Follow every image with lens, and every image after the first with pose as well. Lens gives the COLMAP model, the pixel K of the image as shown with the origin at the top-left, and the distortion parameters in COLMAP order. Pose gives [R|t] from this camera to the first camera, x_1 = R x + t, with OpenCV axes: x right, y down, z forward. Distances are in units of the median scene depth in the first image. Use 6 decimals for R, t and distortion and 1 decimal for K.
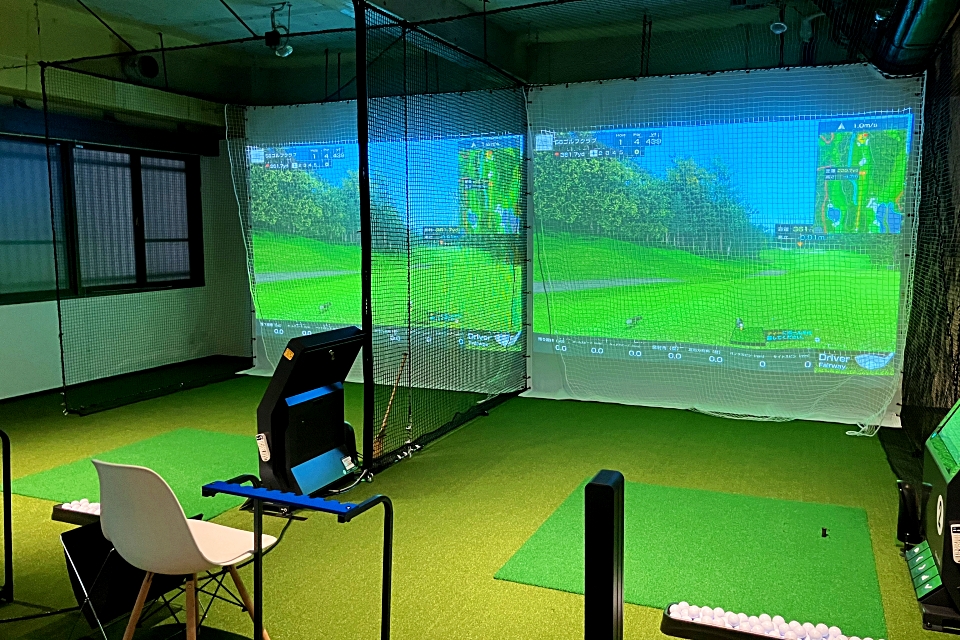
lens RADIAL K [[780.1, 0, 481.2], [0, 780.1, 332.5], [0, 0, 1]] dist [0.073557, -0.126236]
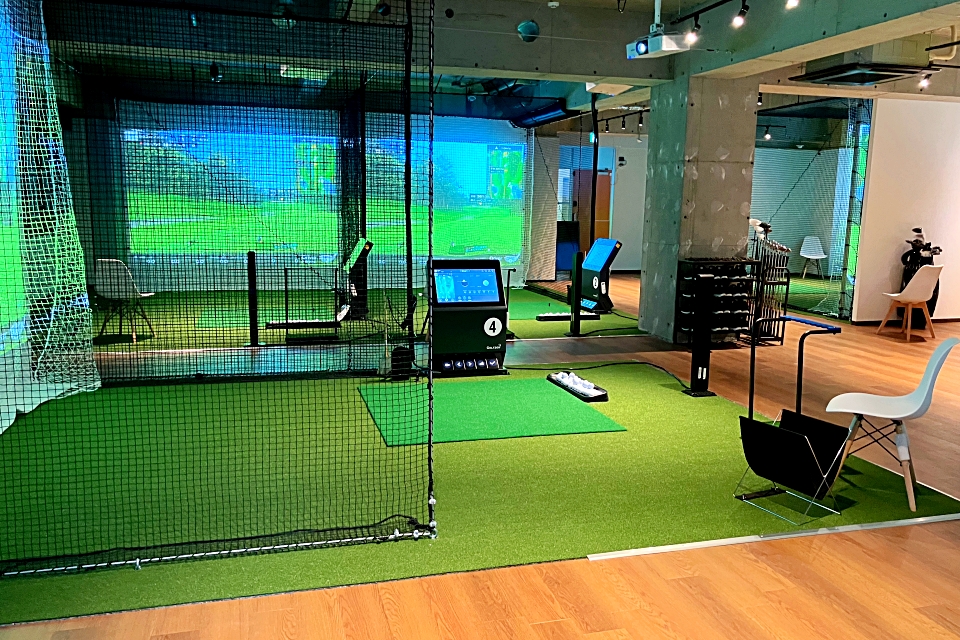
lens RADIAL K [[770.6, 0, 459.0], [0, 770.6, 320.0], [0, 0, 1]] dist [0.062356, -0.001732]
pose [[0.796928, -0.080283, 0.598715, -0.824843], [0.063376, 0.996771, 0.049302, 0.083732], [-0.600740, -0.001346, 0.799443, -0.551471]]
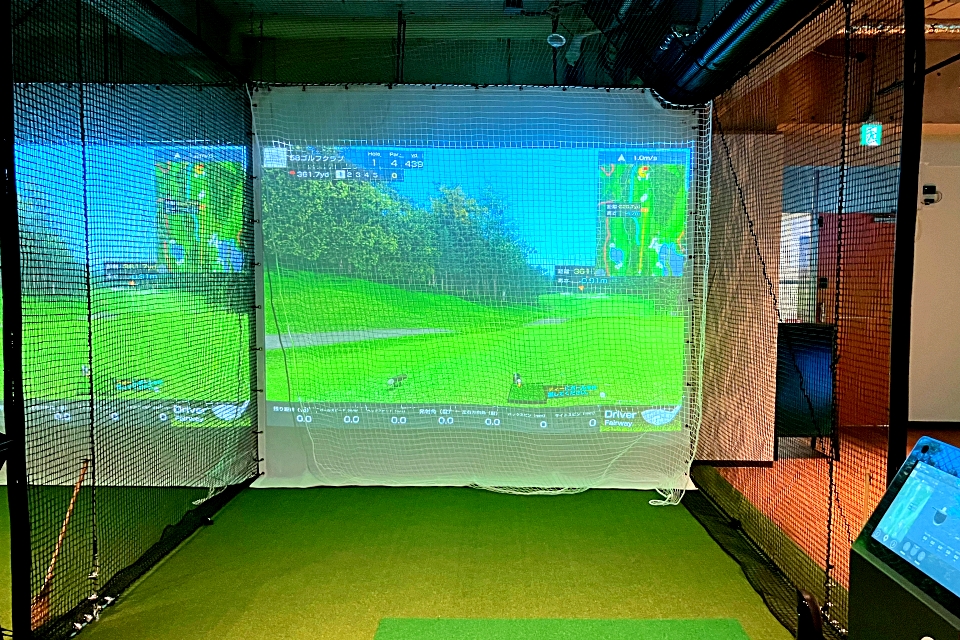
lens RADIAL K [[780.1, 0, 481.2], [0, 780.1, 332.5], [0, 0, 1]] dist [0.073557, -0.126236]
pose [[0.925852, -0.021531, 0.377272, -0.030443], [0.041124, 0.998187, -0.043953, -0.026646], [-0.375642, 0.056209, 0.925059, 0.219270]]
